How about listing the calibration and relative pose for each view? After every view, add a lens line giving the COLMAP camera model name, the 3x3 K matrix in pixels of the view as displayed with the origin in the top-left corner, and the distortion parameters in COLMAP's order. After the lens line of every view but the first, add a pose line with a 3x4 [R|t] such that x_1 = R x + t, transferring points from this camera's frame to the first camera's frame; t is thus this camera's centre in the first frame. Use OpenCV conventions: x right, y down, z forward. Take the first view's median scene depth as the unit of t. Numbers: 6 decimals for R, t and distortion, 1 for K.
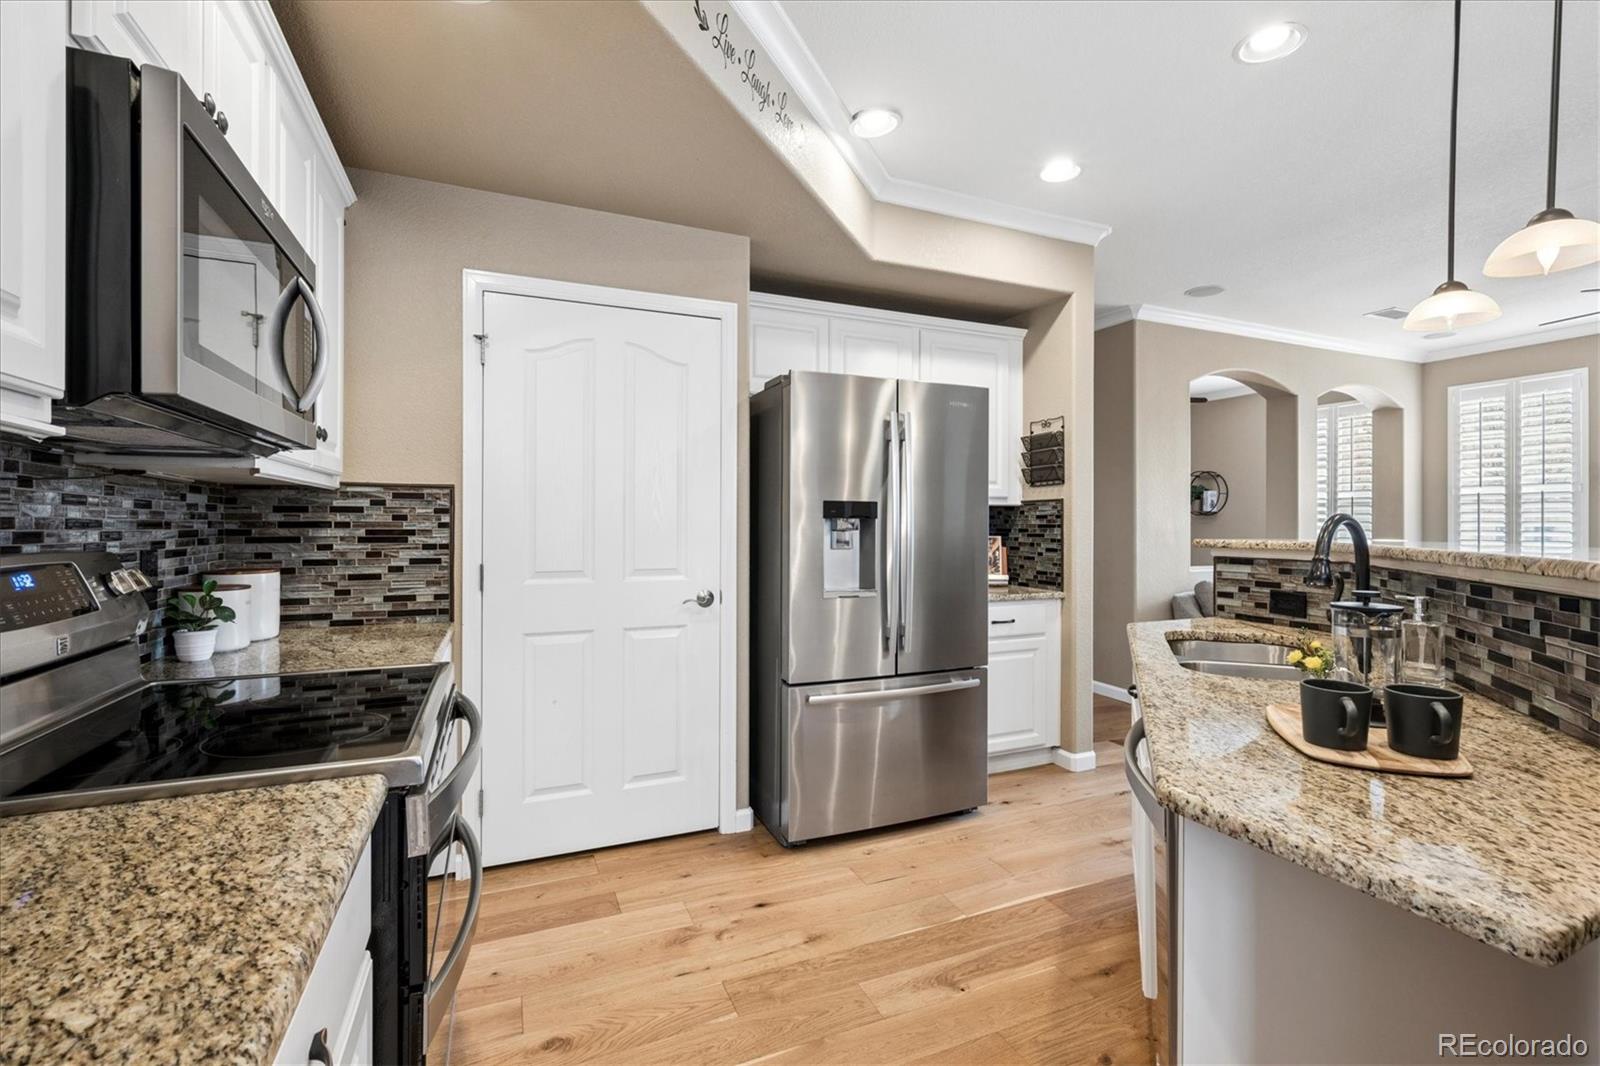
lens RADIAL K [[744.4, 0, 850.8], [0, 744.4, 527.1], [0, 0, 1]] dist [-0.002457, 0.001187]
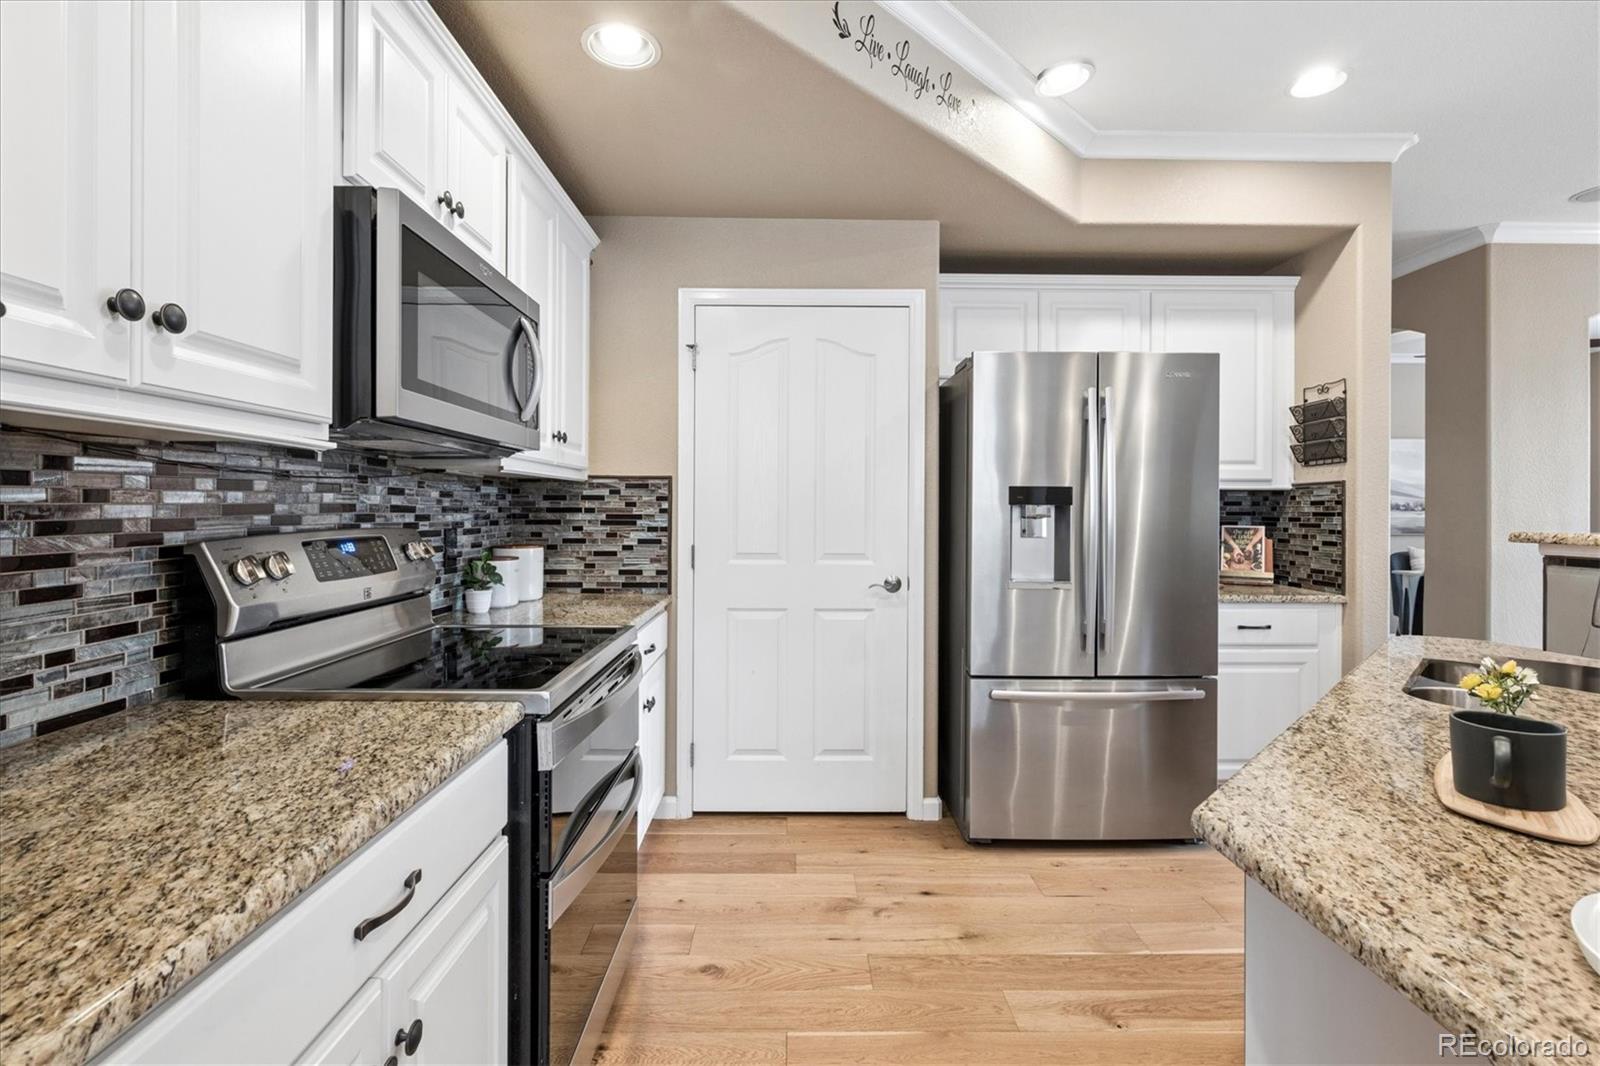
lens RADIAL K [[770.4, 0, 807.1], [0, 770.4, 514.1], [0, 0, 1]] dist [-0.002707, 0.000609]
pose [[0.912723, 0.004217, -0.408558, 0.155332], [-0.004461, 0.999990, 0.000356, 0.001126], [0.408555, 0.001498, 0.912732, -0.006748]]
